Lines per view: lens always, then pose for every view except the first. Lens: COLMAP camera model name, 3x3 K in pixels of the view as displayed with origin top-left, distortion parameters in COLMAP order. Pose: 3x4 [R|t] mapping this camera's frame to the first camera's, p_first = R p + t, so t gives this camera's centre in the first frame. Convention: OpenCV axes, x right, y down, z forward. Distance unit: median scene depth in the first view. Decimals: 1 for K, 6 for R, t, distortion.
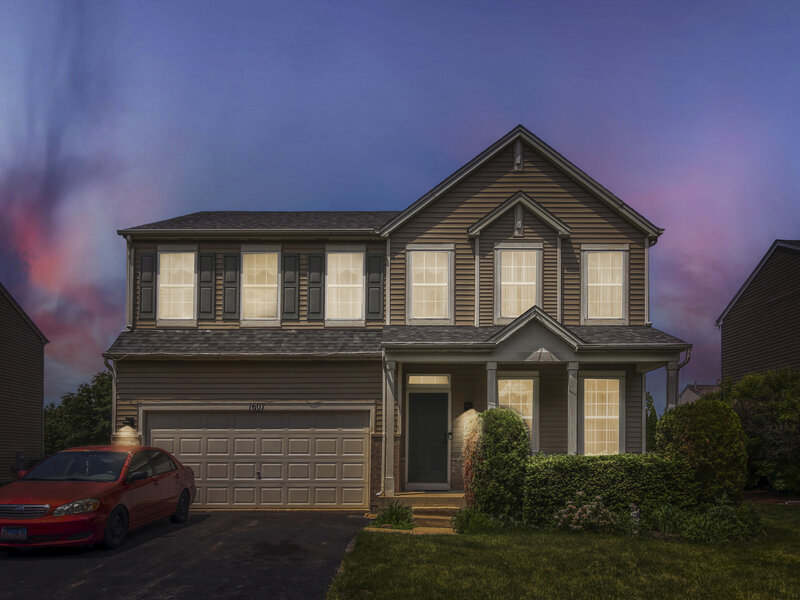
lens RADIAL K [[513.6, 0, 400.7], [0, 513.6, 324.3], [0, 0, 1]] dist [-0.003140, 0.001379]
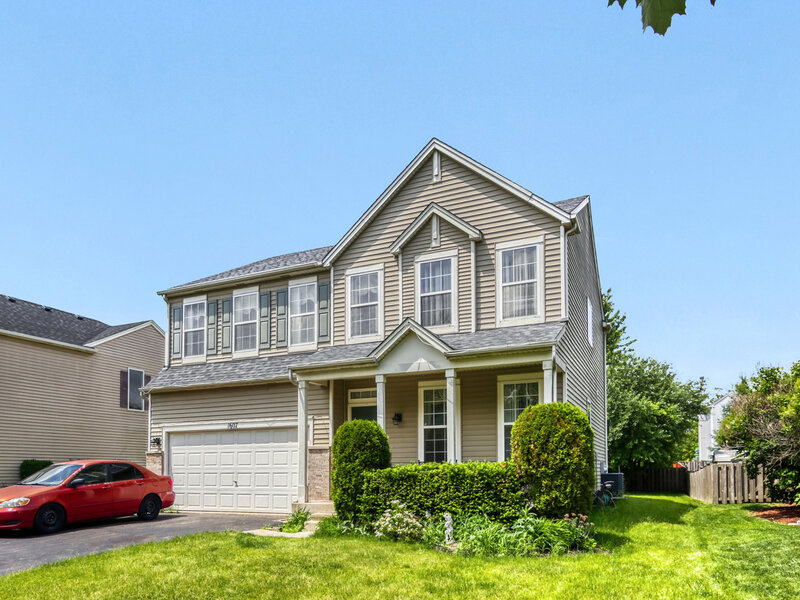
lens RADIAL K [[536.1, 0, 400.0], [0, 536.1, 300.0], [0, 0, 1]] dist [0.000620, -0.002347]
pose [[0.910694, -0.129726, -0.392183, 0.567576], [0.109746, 0.991272, -0.073049, 0.003746], [0.398236, 0.023485, 0.916982, -0.000119]]
